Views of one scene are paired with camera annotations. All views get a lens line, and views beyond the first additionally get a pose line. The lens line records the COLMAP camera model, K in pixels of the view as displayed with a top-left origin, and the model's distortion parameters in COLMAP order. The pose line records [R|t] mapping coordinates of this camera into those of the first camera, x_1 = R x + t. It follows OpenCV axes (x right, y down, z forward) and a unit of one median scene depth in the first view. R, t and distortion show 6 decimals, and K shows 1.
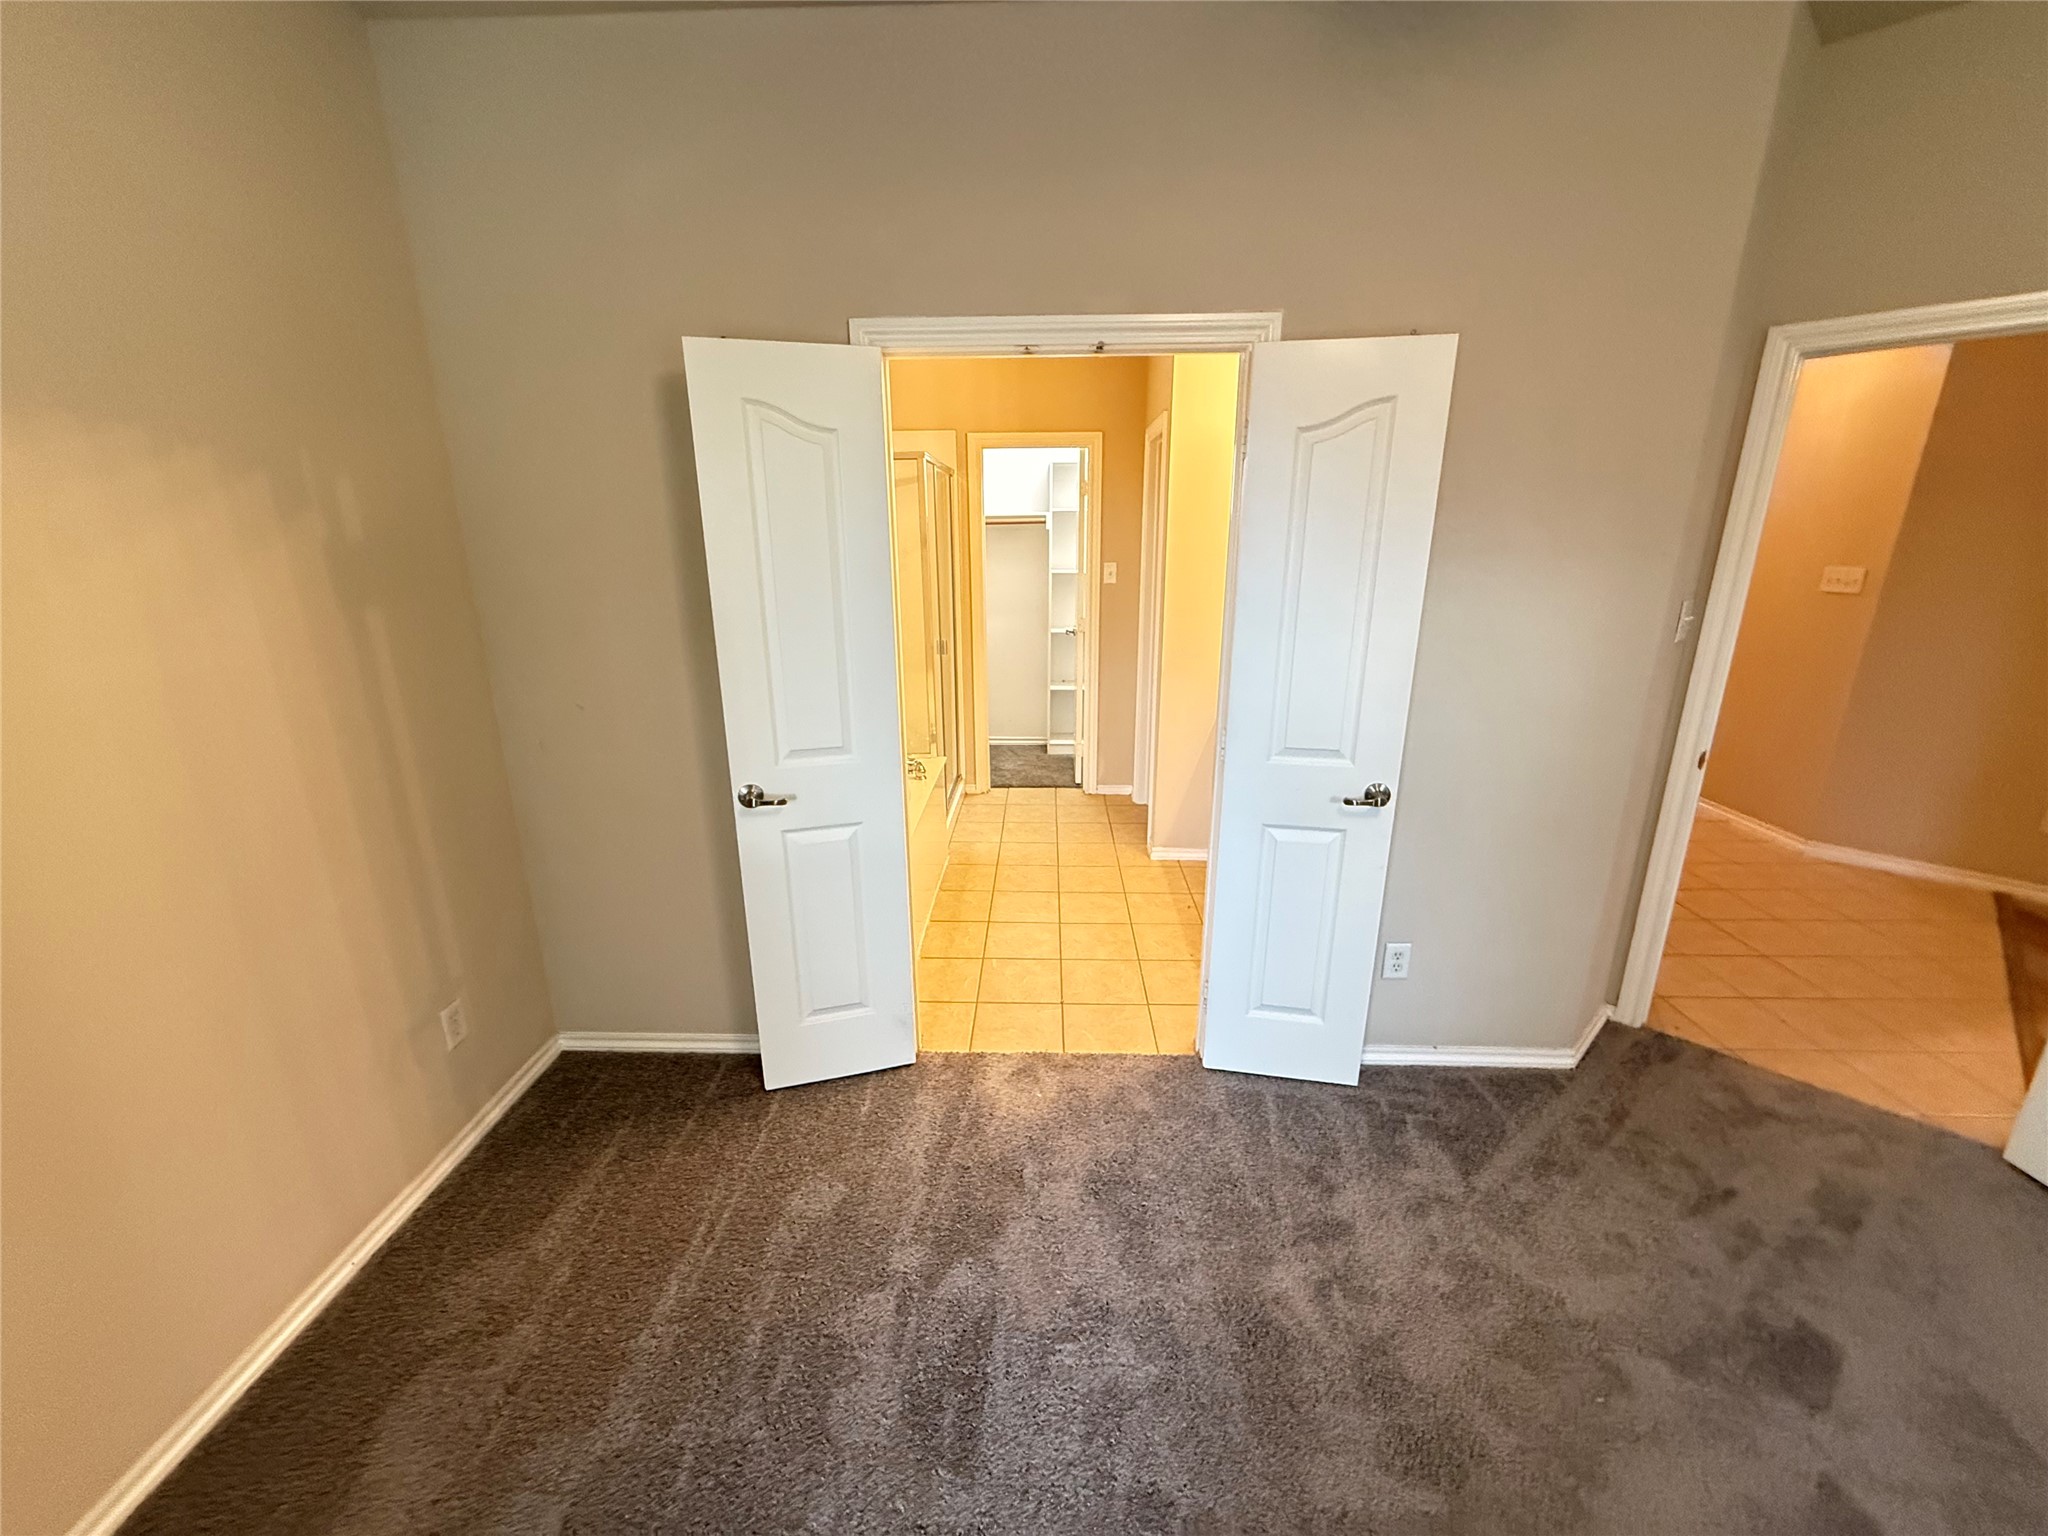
lens RADIAL K [[819.3, 0, 1023.3], [0, 819.3, 770.7], [0, 0, 1]] dist [-0.002106, -0.000127]
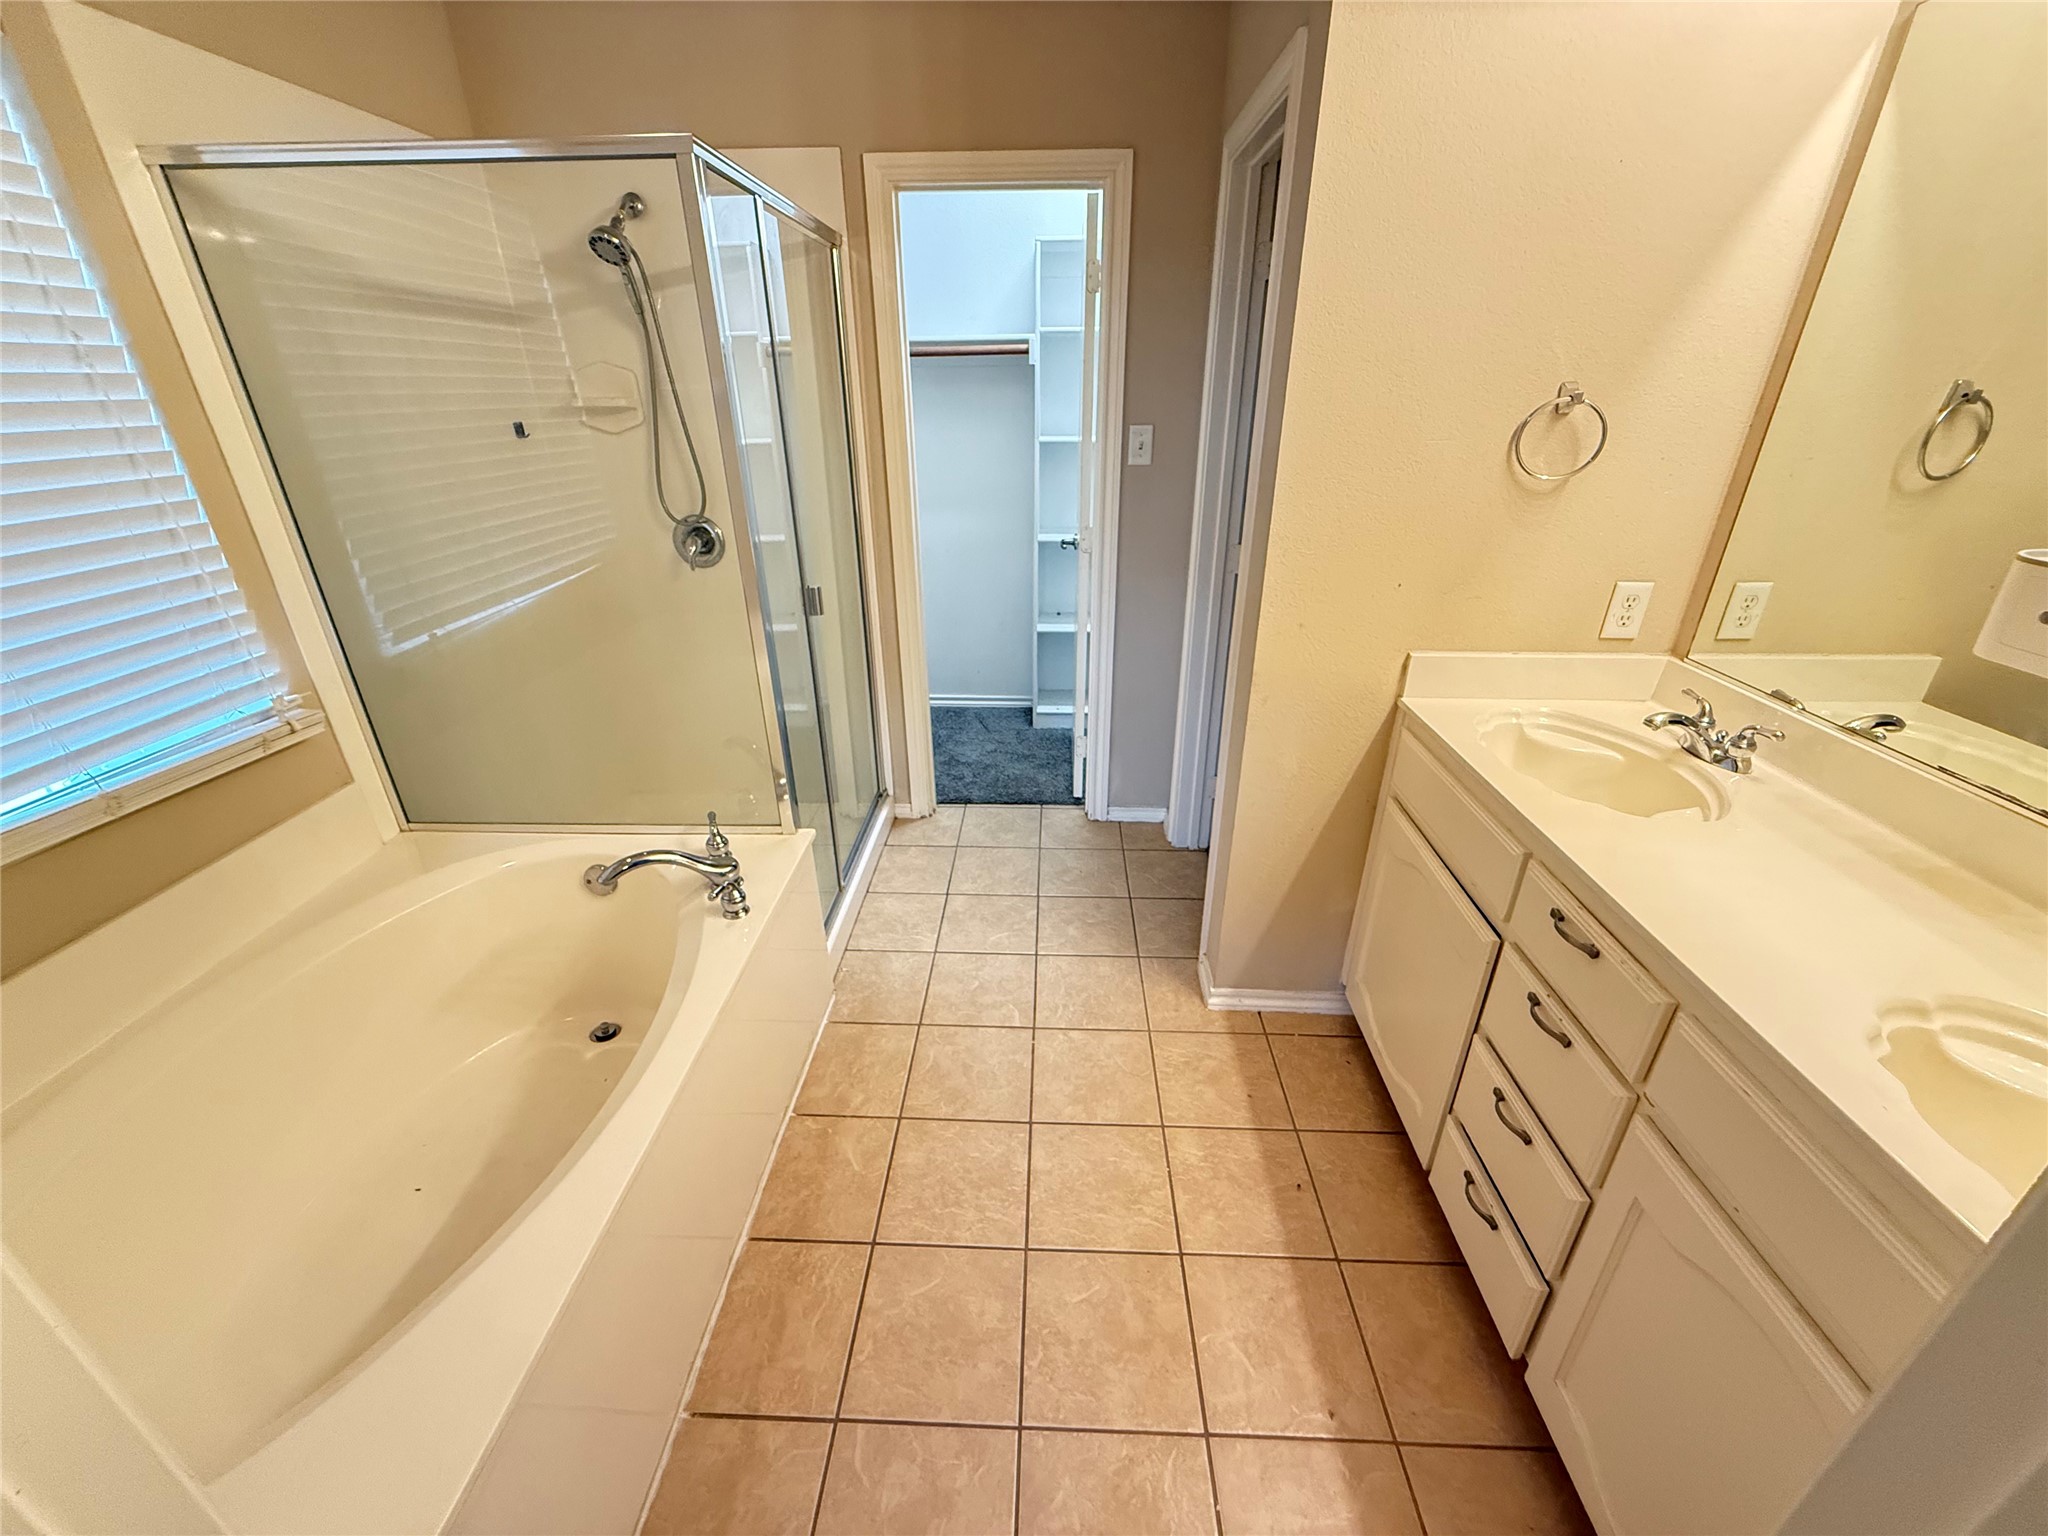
lens RADIAL K [[819.3, 0, 1021.8], [0, 819.3, 769.8], [0, 0, 1]] dist [-0.002106, -0.000127]
pose [[0.999968, 0.004164, -0.006779, 0.029225], [-0.003048, 0.987589, 0.157028, -0.104356], [0.007349, -0.157003, 0.987571, 0.392432]]
